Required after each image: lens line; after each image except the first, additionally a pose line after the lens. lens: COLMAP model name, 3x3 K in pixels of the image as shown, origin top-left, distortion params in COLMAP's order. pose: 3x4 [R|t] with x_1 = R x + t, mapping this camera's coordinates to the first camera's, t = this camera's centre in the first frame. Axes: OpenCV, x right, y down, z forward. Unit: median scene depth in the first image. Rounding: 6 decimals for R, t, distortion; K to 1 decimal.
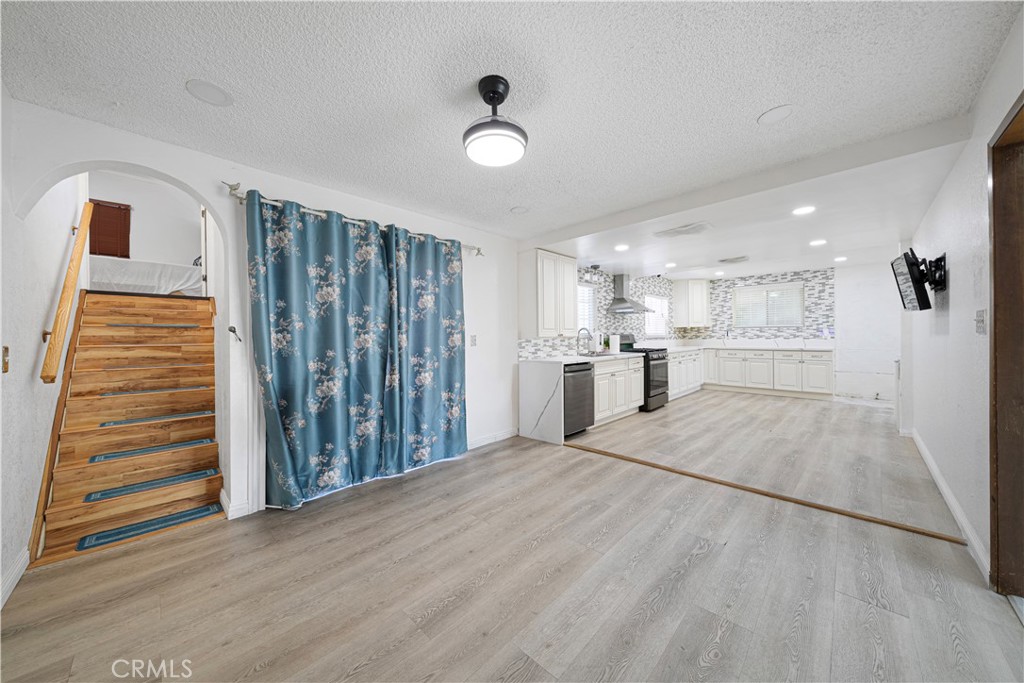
lens RADIAL K [[351.8, 0, 511.7], [0, 351.8, 333.5], [0, 0, 1]] dist [0.000653, 0.000043]
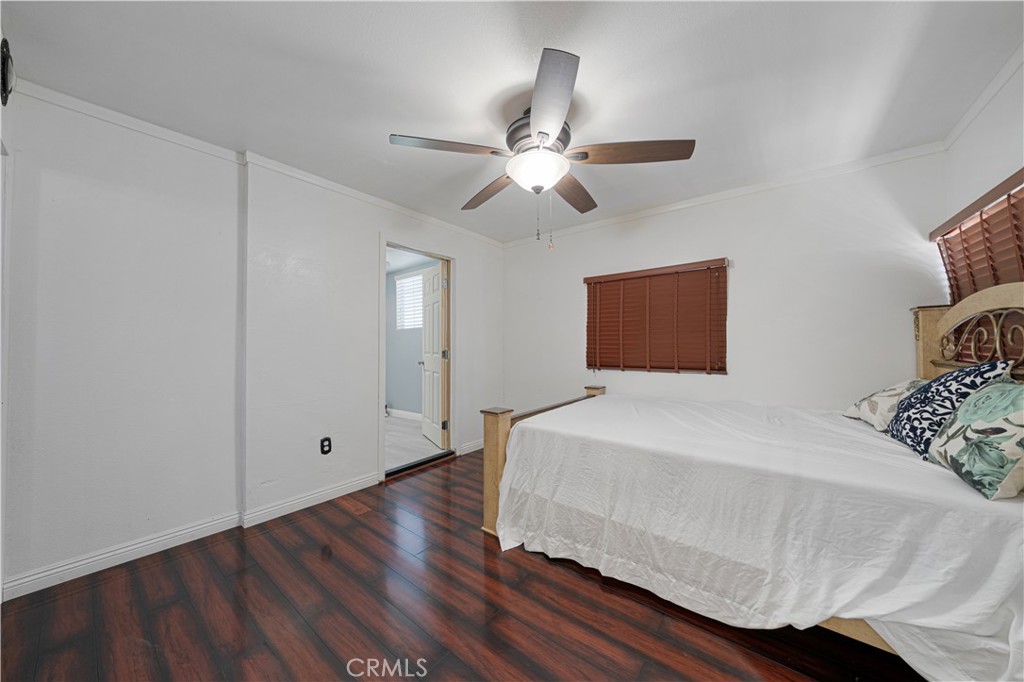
lens RADIAL K [[347.9, 0, 514.1], [0, 347.9, 341.4], [0, 0, 1]] dist [0.000575, -0.000006]
pose [[0.114188, 0.001827, -0.993457, -0.644824], [0.004025, 0.999989, 0.002301, -0.248541], [0.993451, -0.004262, 0.114179, 0.651911]]
